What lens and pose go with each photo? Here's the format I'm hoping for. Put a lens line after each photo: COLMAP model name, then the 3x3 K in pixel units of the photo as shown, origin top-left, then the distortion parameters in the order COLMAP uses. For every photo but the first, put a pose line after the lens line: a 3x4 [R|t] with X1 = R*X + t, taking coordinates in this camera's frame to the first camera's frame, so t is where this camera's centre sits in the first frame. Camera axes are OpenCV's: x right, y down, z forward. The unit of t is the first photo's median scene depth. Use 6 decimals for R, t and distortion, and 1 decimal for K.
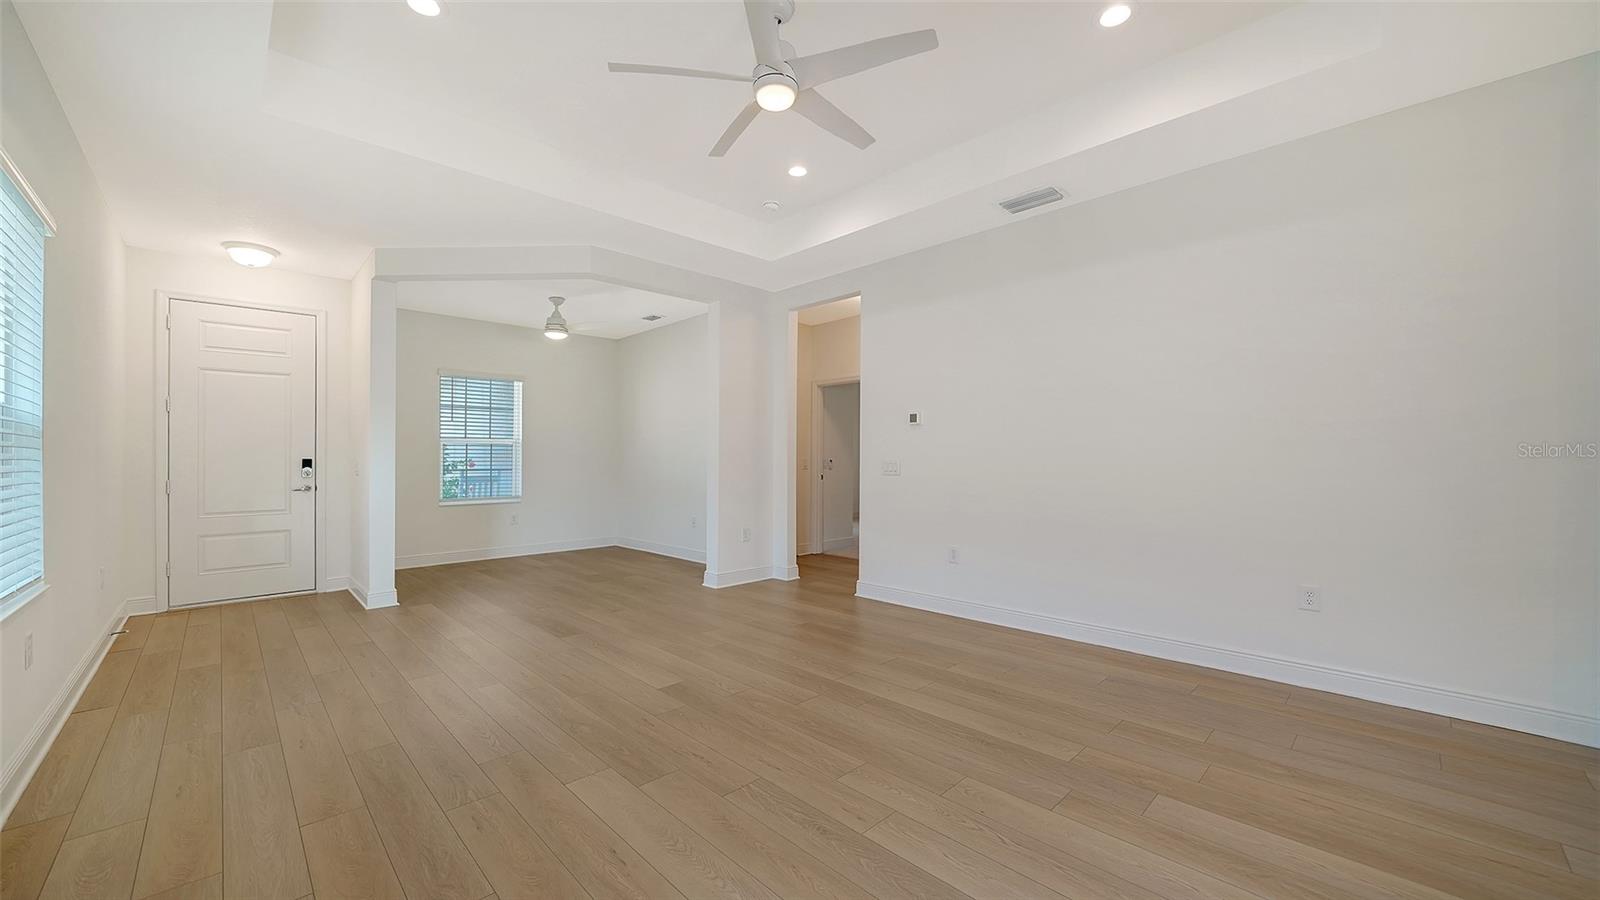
lens RADIAL K [[590.9, 0, 797.7], [0, 590.9, 461.2], [0, 0, 1]] dist [-0.013200, 0.000000]
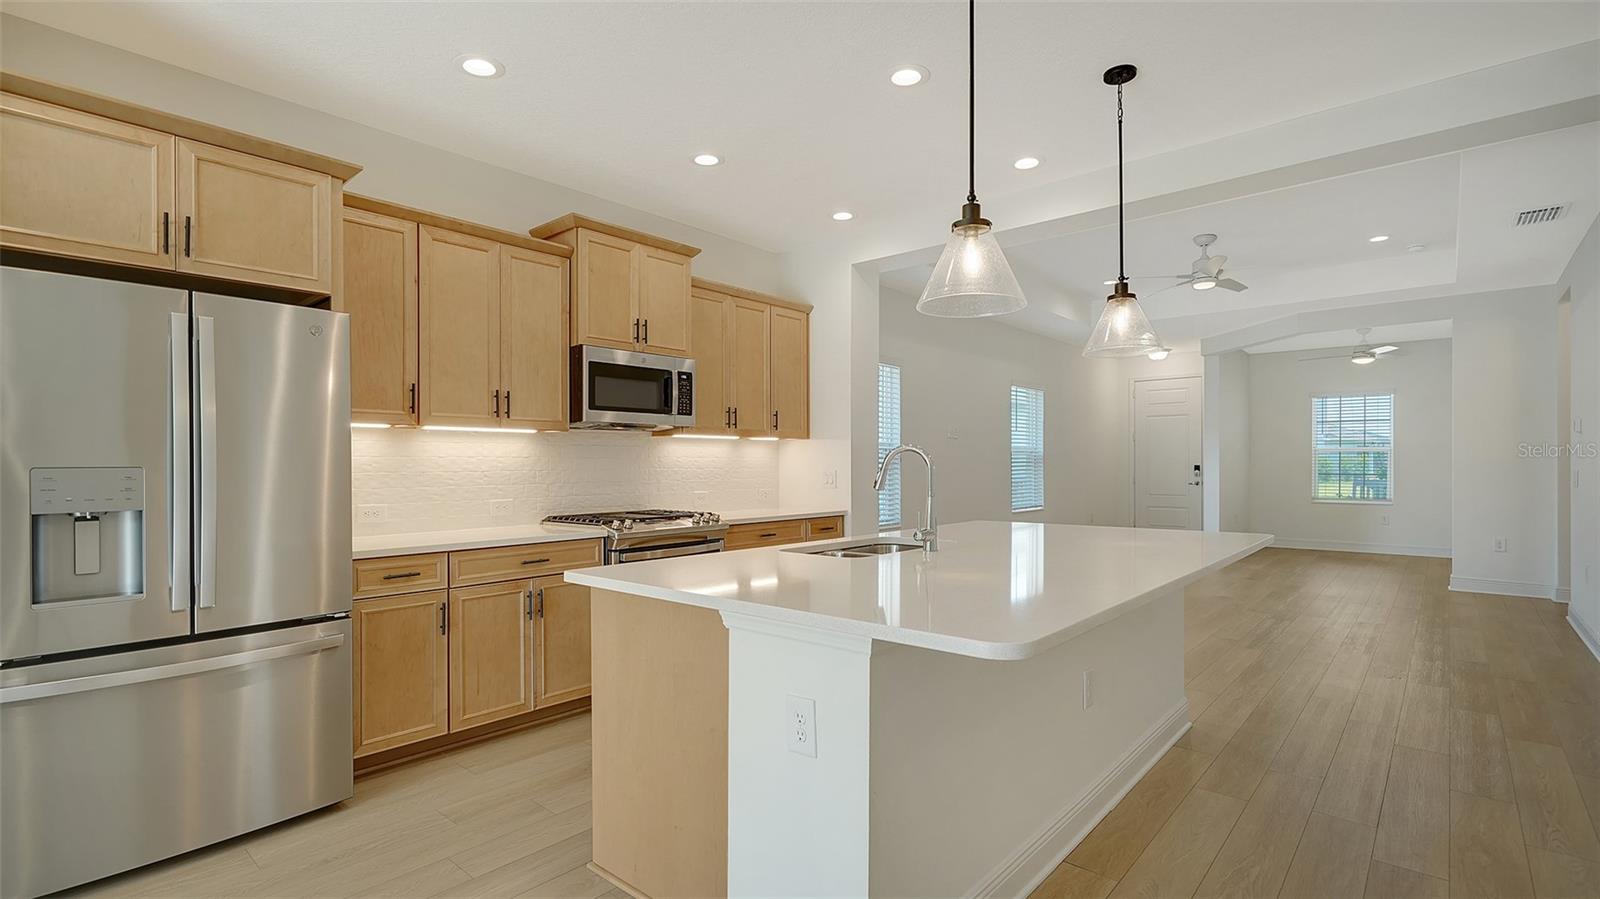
lens RADIAL K [[740.9, 0, 808.0], [0, 740.9, 472.8], [0, 0, 1]] dist [-0.001244, -0.000300]
pose [[0.096909, 0.009113, -0.995252, 1.293989], [-0.006512, 0.999942, 0.008522, 0.007865], [0.995272, 0.005655, 0.096963, -0.331855]]
